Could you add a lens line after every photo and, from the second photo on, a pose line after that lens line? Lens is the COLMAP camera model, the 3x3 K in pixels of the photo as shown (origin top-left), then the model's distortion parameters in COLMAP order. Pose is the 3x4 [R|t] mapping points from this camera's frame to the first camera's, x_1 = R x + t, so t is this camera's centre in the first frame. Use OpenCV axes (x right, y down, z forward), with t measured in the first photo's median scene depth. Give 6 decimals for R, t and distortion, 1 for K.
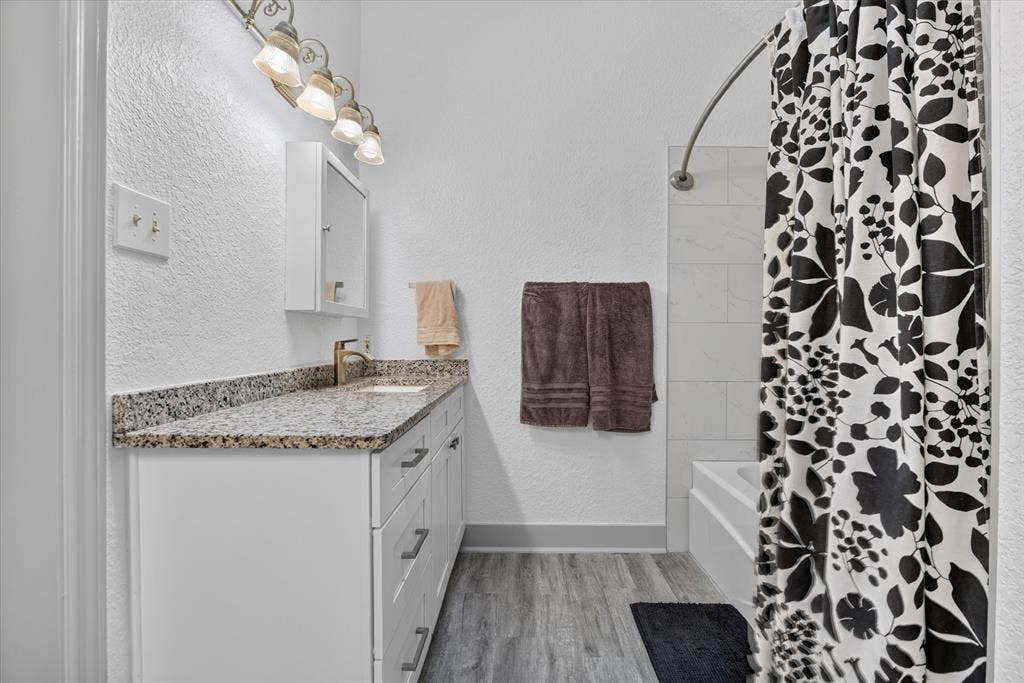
lens RADIAL K [[399.0, 0, 515.3], [0, 399.0, 346.4], [0, 0, 1]] dist [-0.008905, -0.000028]
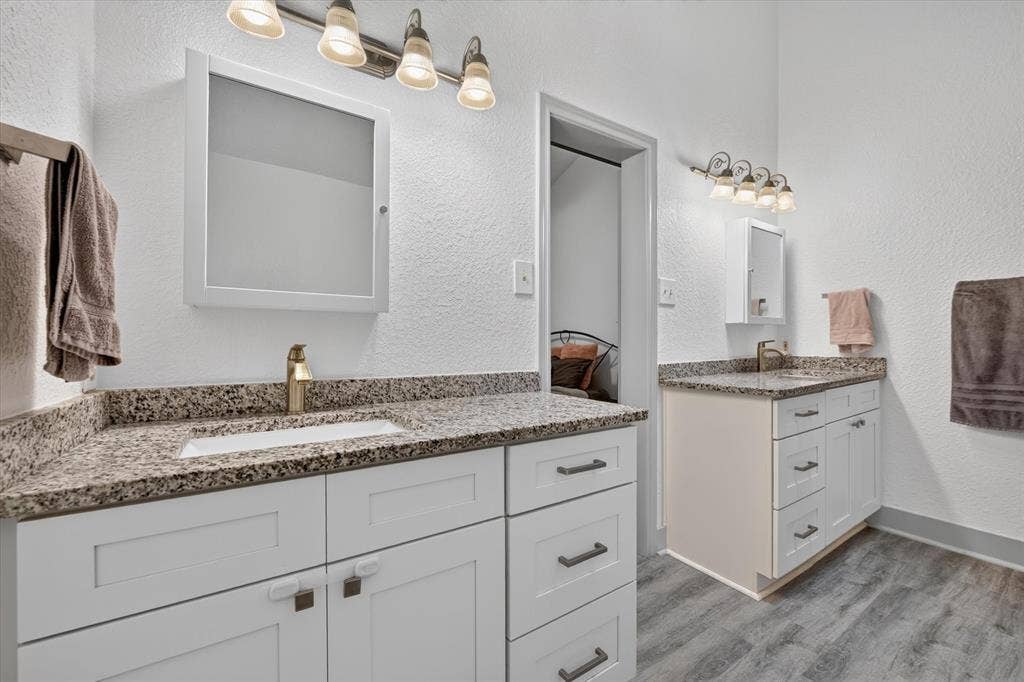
lens RADIAL K [[399.0, 0, 517.4], [0, 399.0, 342.8], [0, 0, 1]] dist [-0.008905, -0.000028]
pose [[0.549619, -0.002981, -0.835410, 0.253994], [-0.005406, 0.999960, -0.007125, 0.004924], [0.835398, 0.008432, 0.549581, -0.488230]]
